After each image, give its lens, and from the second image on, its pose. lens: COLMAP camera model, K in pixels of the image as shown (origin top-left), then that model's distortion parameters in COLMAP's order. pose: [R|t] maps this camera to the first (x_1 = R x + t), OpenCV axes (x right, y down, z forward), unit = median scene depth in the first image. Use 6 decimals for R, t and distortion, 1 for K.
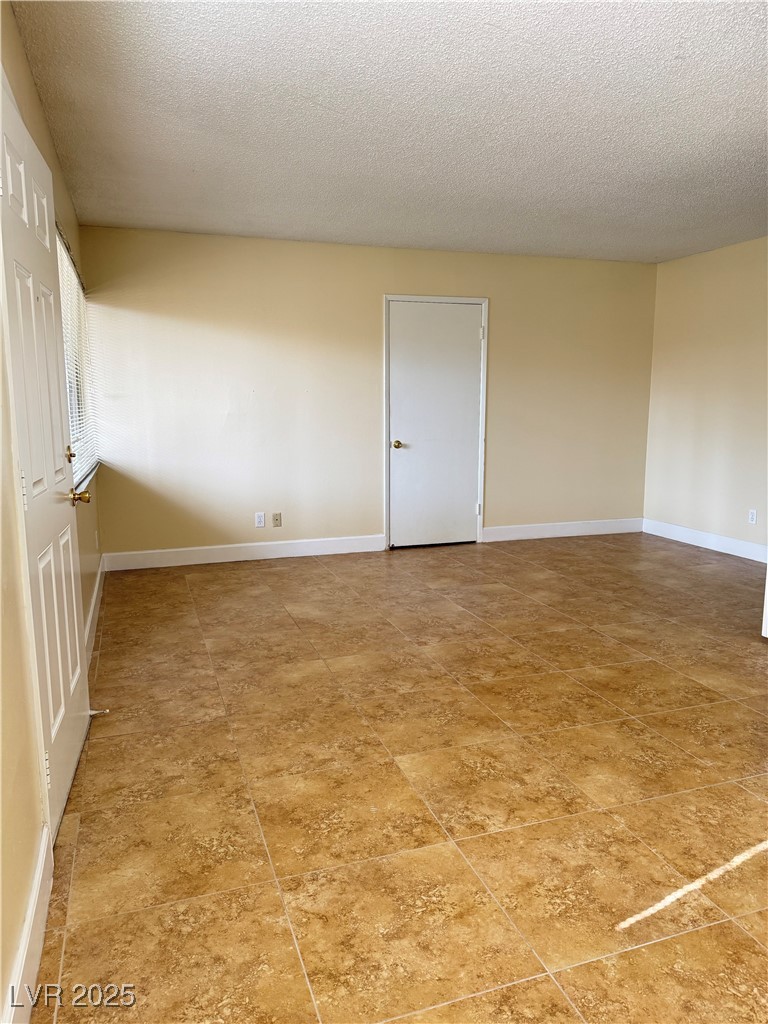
lens RADIAL K [[722.0, 0, 382.1], [0, 722.0, 513.5], [0, 0, 1]] dist [0.059390, -0.060497]
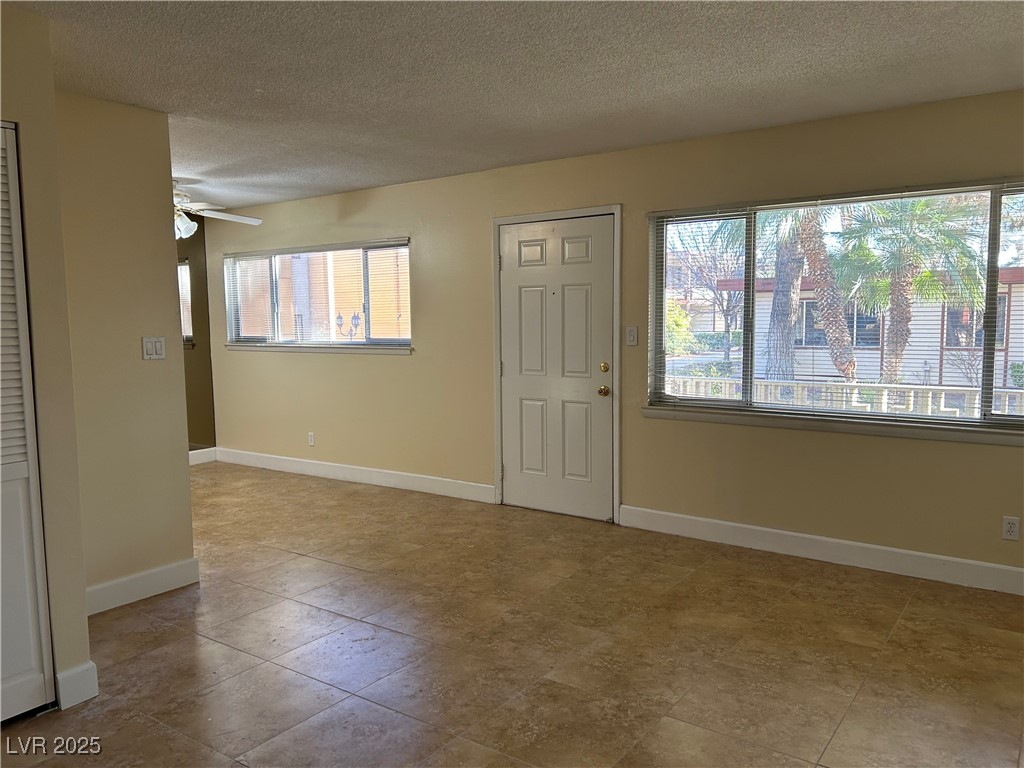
lens RADIAL K [[774.9, 0, 512.5], [0, 774.9, 384.4], [0, 0, 1]] dist [0.043464, -0.040033]
pose [[-0.819798, 0.065602, -0.568883, 1.226088], [-0.071878, 0.973772, 0.215874, -0.639312], [0.568124, 0.217863, -0.793581, 3.524711]]
